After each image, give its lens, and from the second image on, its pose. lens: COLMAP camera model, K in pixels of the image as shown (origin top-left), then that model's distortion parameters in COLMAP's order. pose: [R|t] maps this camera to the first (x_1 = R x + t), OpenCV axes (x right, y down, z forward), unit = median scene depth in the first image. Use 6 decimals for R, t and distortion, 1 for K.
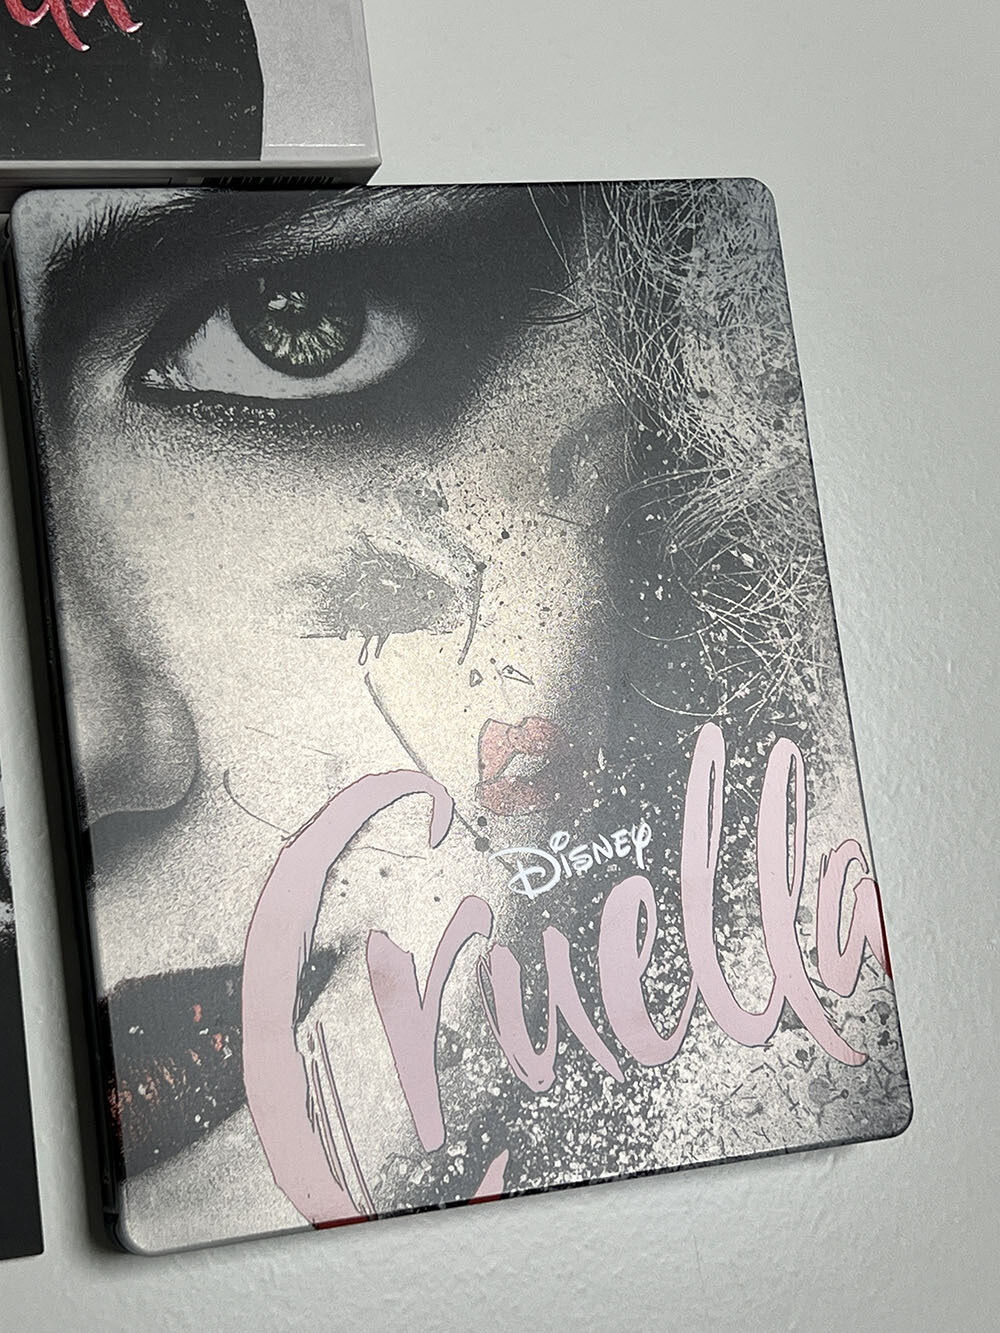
lens RADIAL K [[2343.4, 0, 504.7], [0, 2343.4, 673.9], [0, 0, 1]] dist [0.168081, 0.000000]
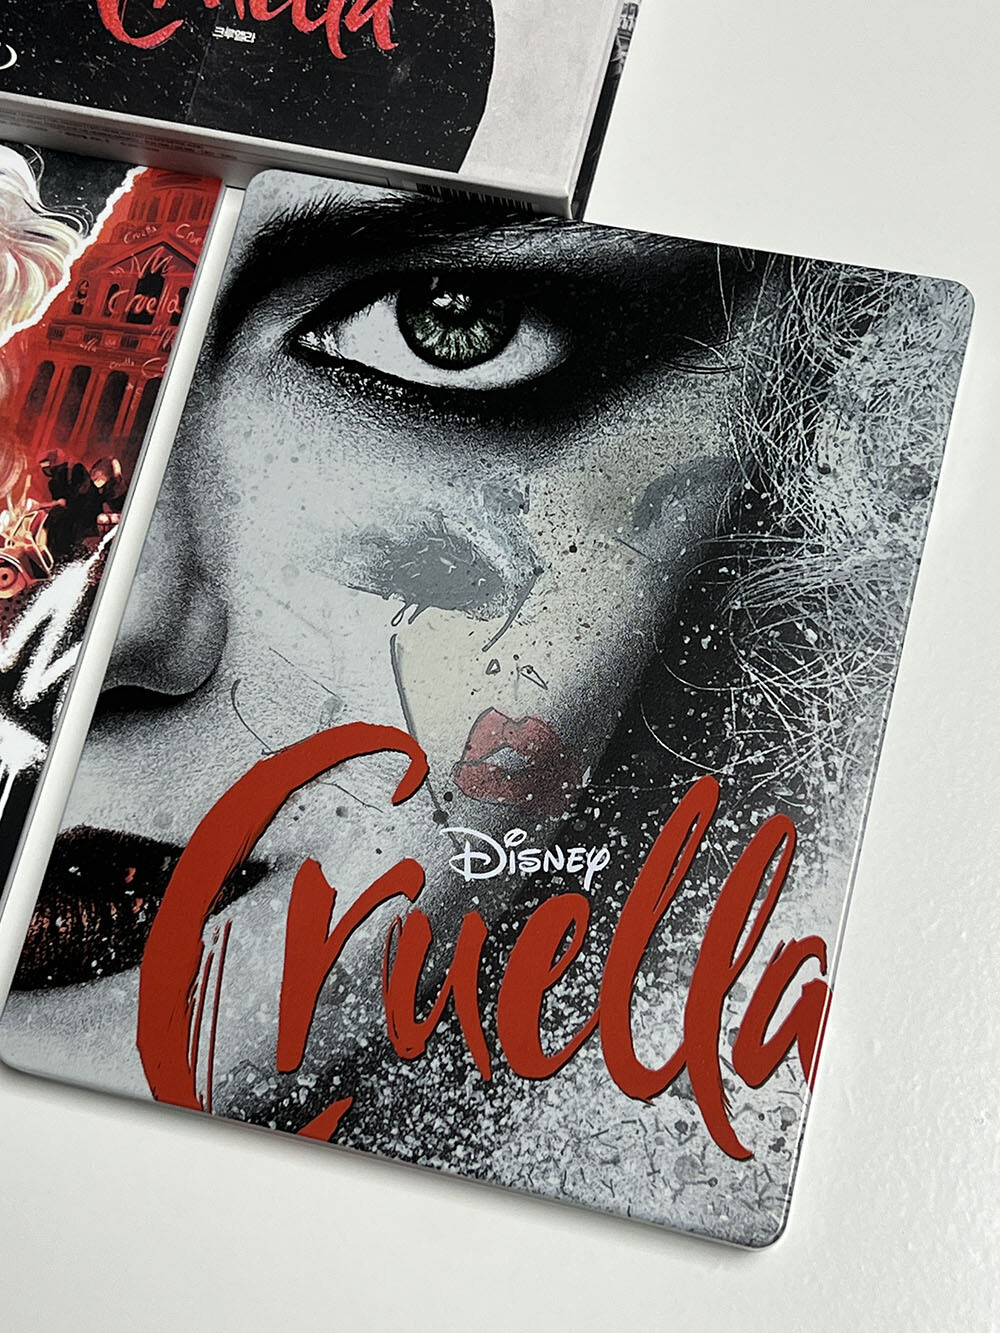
lens RADIAL K [[2343.4, 0, 487.6], [0, 2343.4, 668.6], [0, 0, 1]] dist [0.168081, 0.000000]
pose [[0.844851, 0.221640, -0.486932, 0.490438], [-0.294471, 0.952524, -0.077355, 0.083230], [0.446670, 0.208741, 0.870008, 0.096471]]
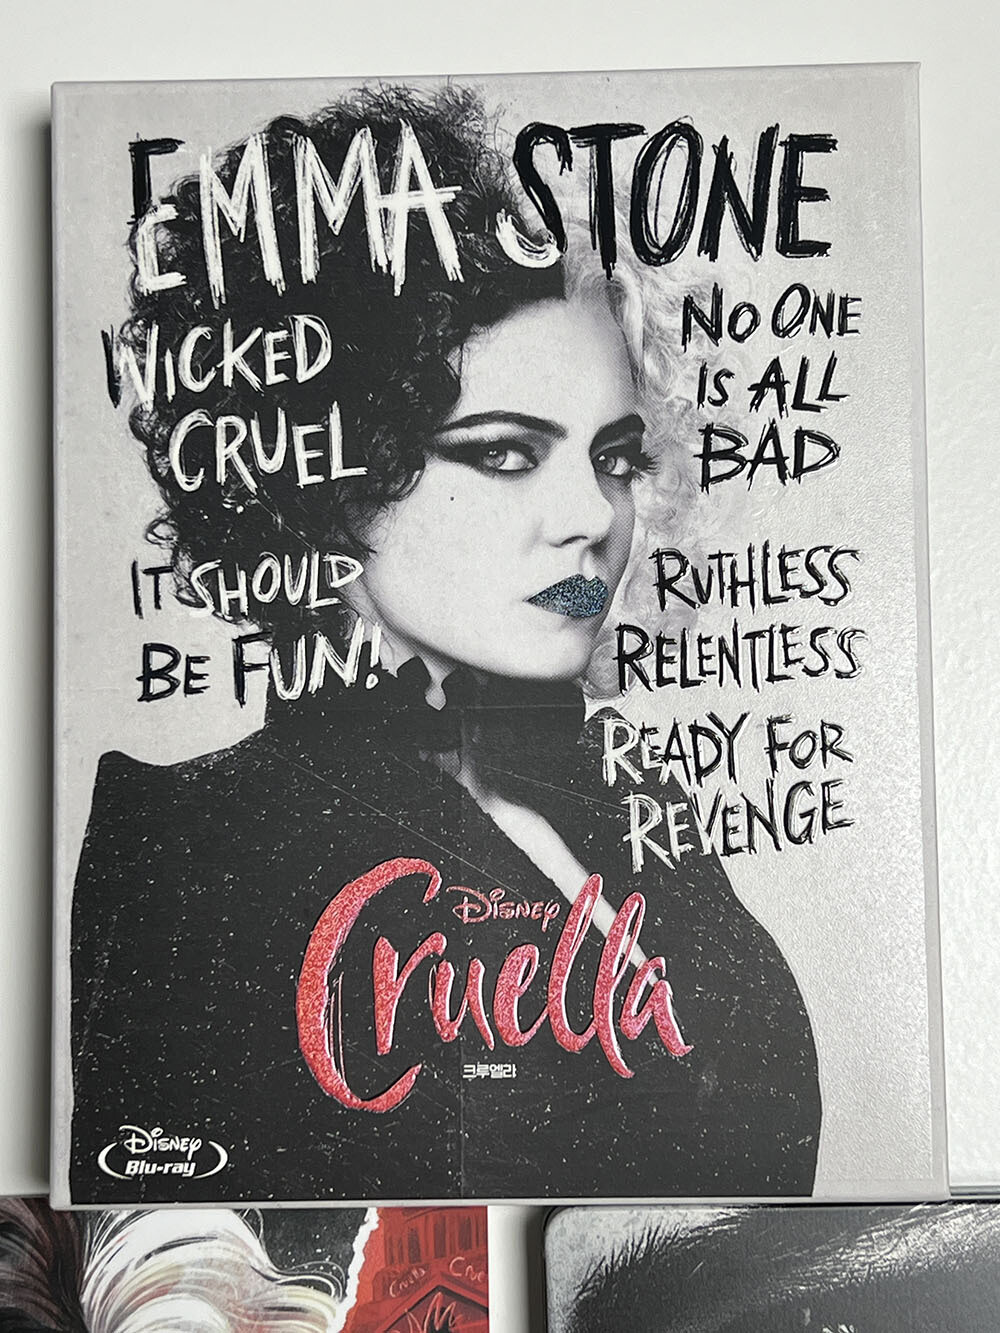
lens RADIAL K [[2343.4, 0, 514.1], [0, 2343.4, 666.4], [0, 0, 1]] dist [0.168081, 0.000000]
pose [[0.945100, 0.082087, -0.316302, 0.060595], [-0.056867, 0.994481, 0.088171, -0.490653], [0.321794, -0.065343, 0.944552, 0.109129]]
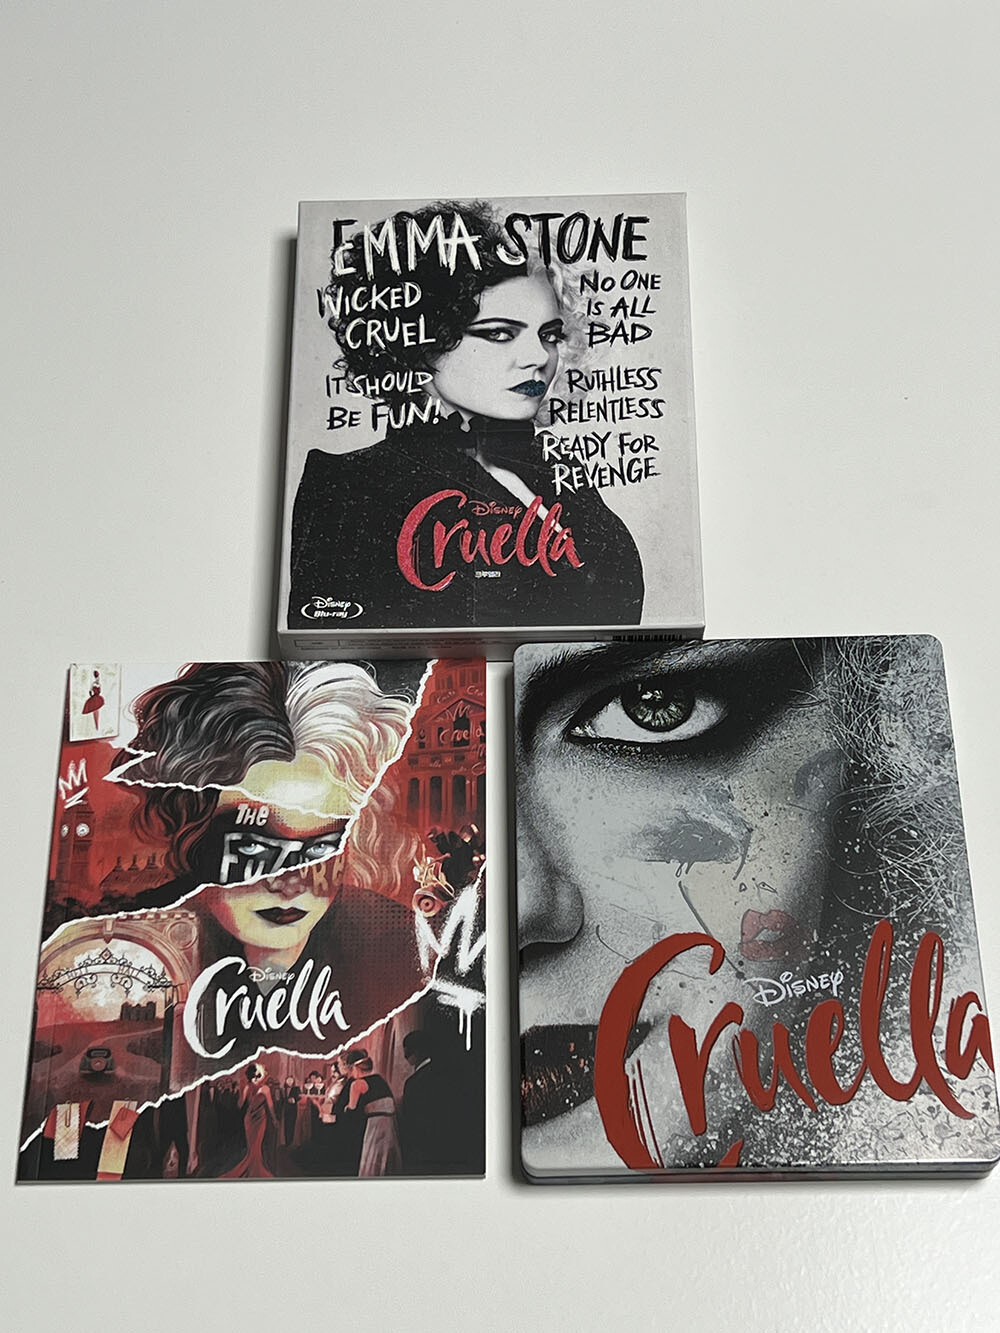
lens RADIAL K [[2343.4, 0, 509.6], [0, 2343.4, 658.9], [0, 0, 1]] dist [0.168081, 0.000000]
pose [[0.940420, -0.052418, -0.335950, 0.431923], [-0.067557, 0.939541, -0.335706, 0.452046], [0.333236, 0.338400, 0.880022, -0.696989]]
